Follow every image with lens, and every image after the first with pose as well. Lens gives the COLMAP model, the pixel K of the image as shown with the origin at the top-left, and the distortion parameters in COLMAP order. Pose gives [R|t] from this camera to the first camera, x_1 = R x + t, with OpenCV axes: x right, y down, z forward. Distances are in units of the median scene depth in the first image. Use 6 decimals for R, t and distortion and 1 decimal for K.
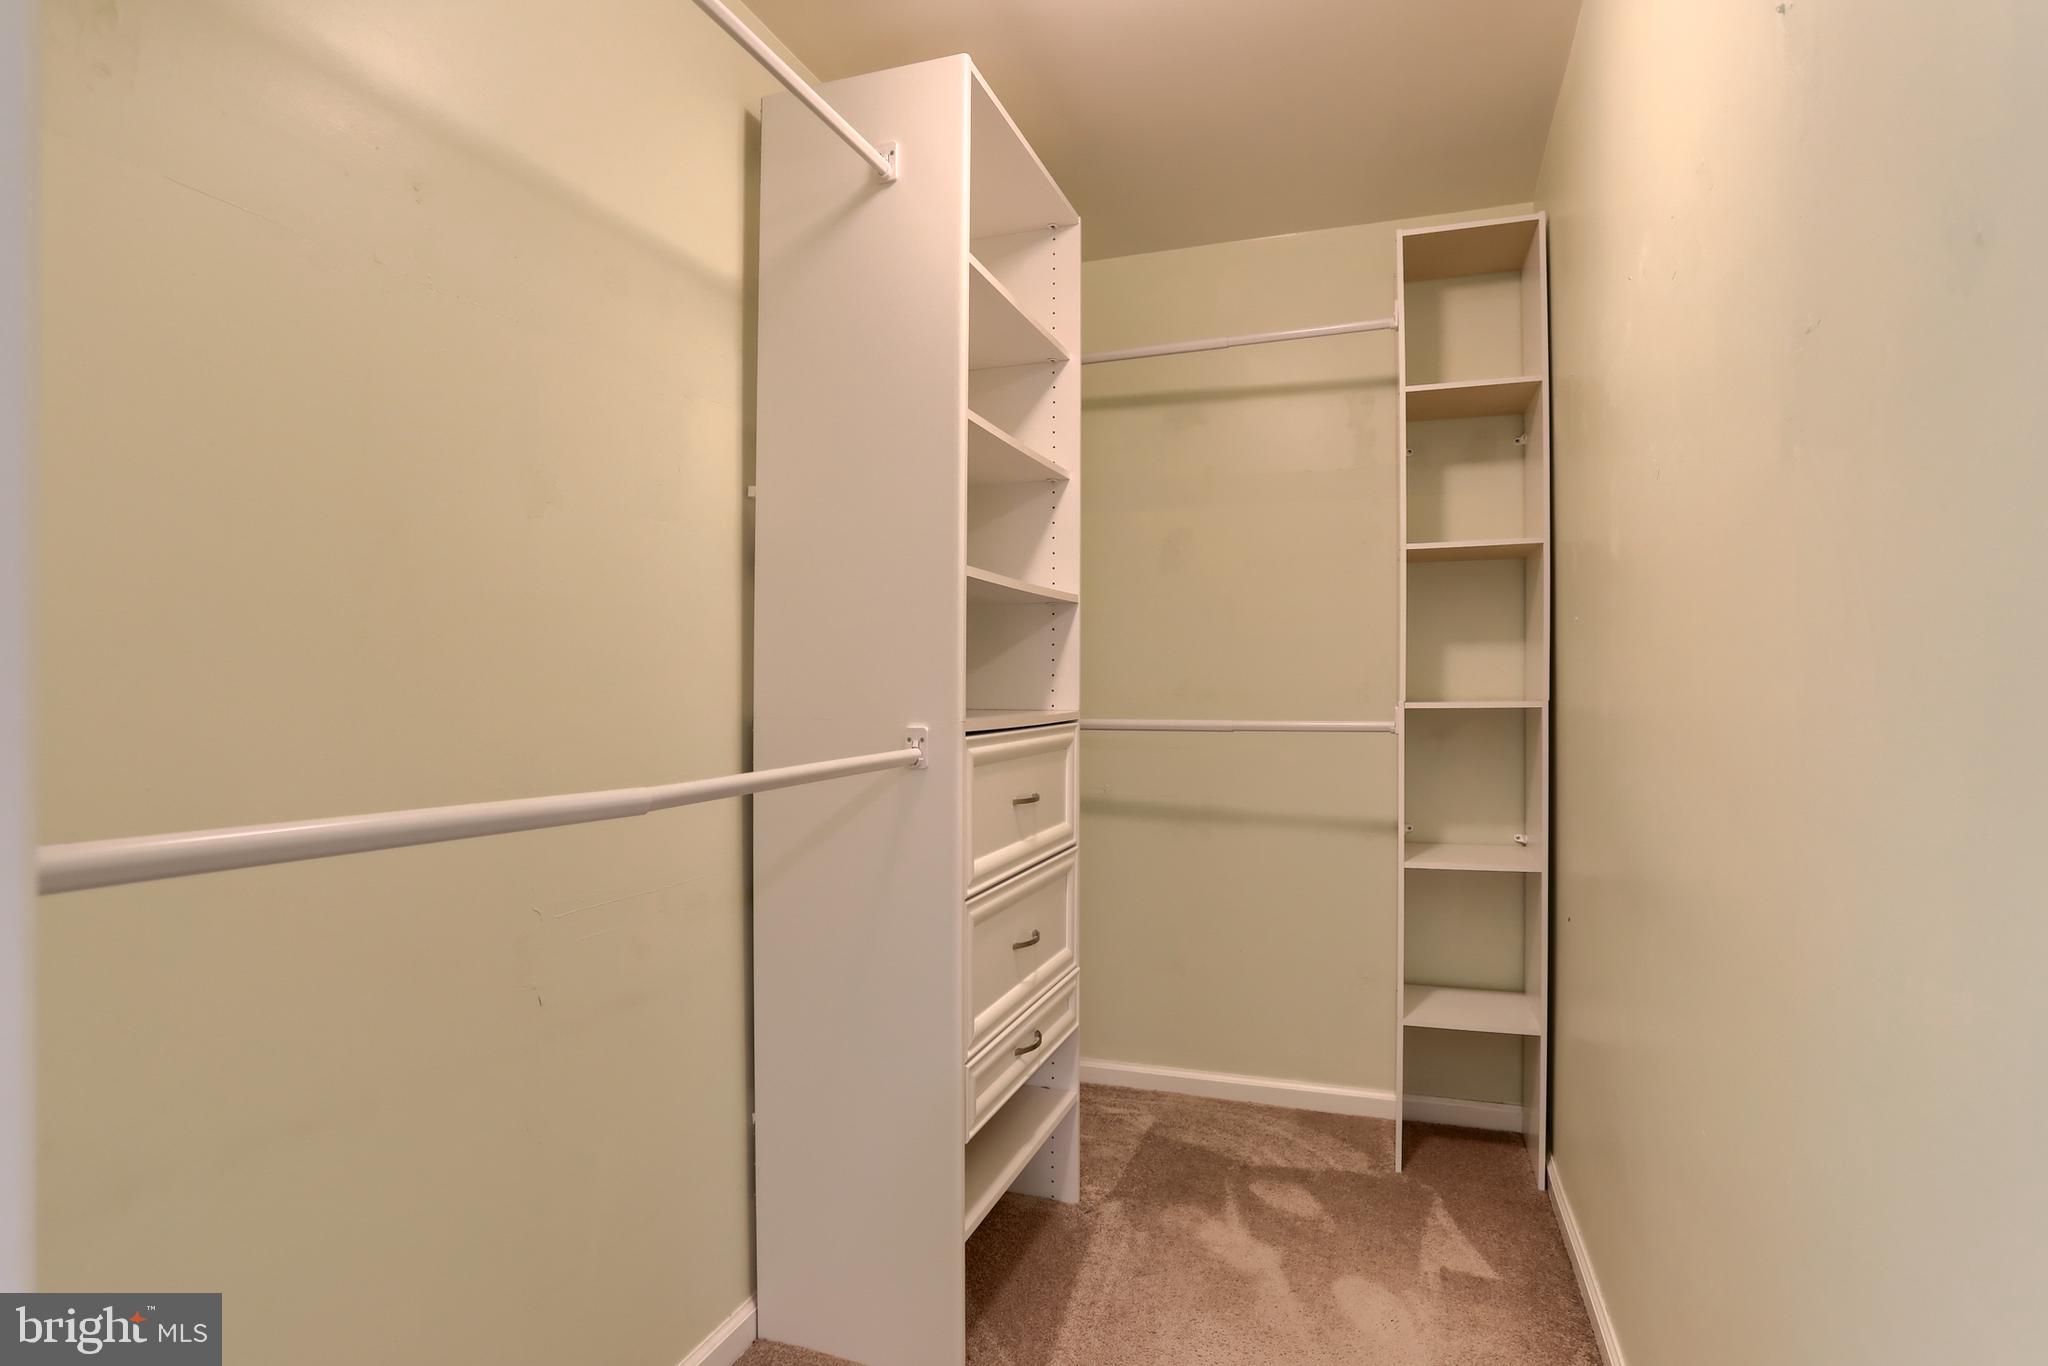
lens RADIAL K [[1046.2, 0, 1024.0], [0, 1046.2, 683.0], [0, 0, 1]] dist [0.000611, 0.000525]
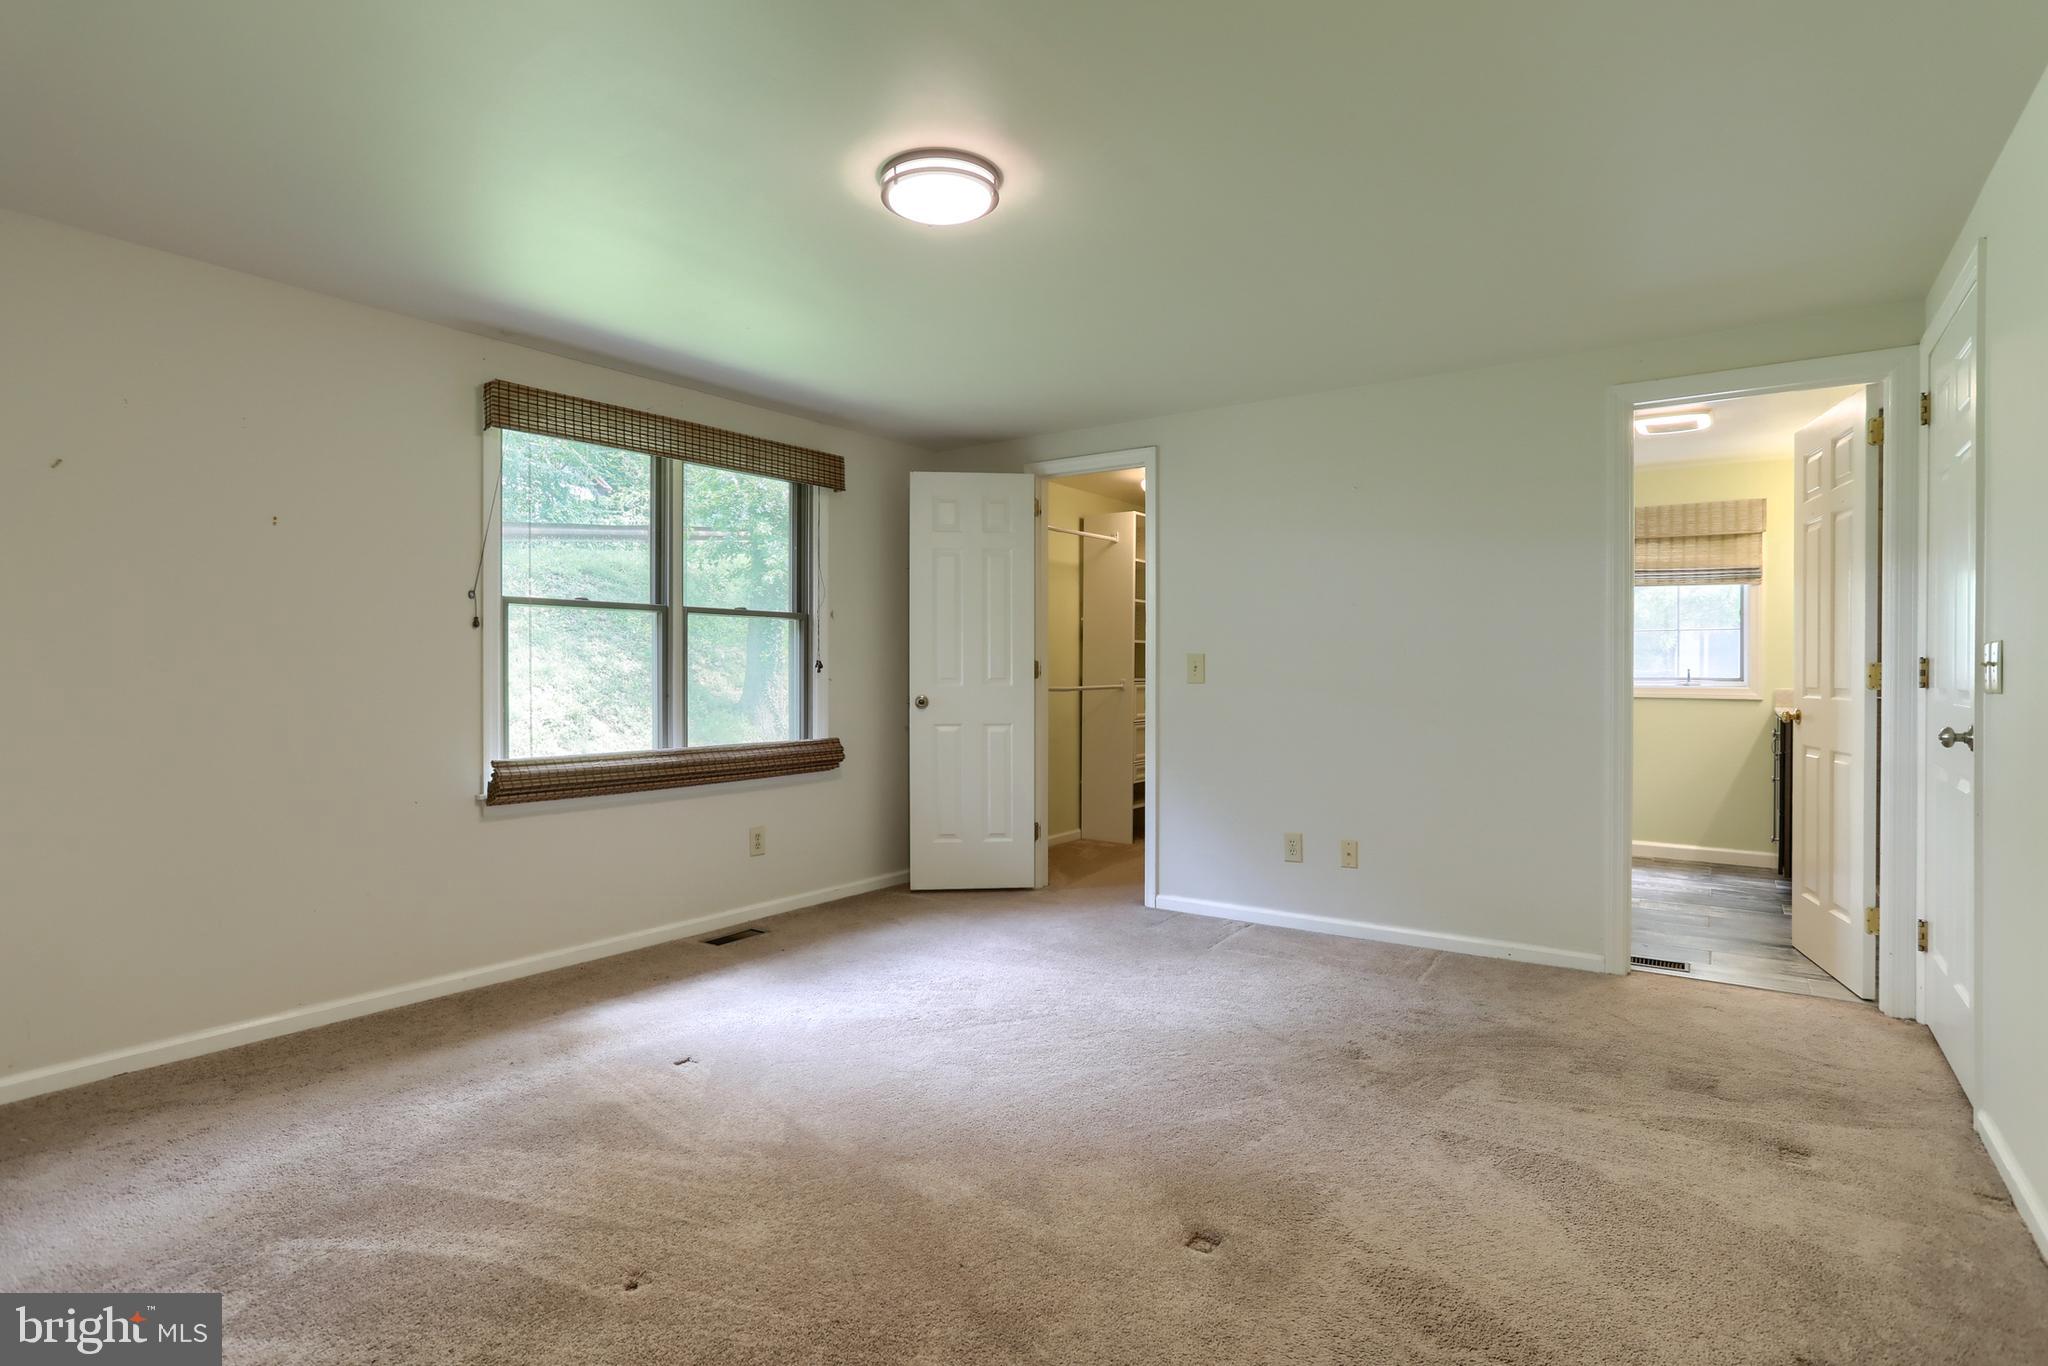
lens RADIAL K [[1028.0, 0, 1027.8], [0, 1028.0, 676.9], [0, 0, 1]] dist [-0.051159, 0.038991]
pose [[0.951357, 0.002286, -0.308082, 0.758693], [-0.000075, 0.999974, 0.007189, 0.005218], [0.308090, -0.006816, 0.951333, -2.820028]]
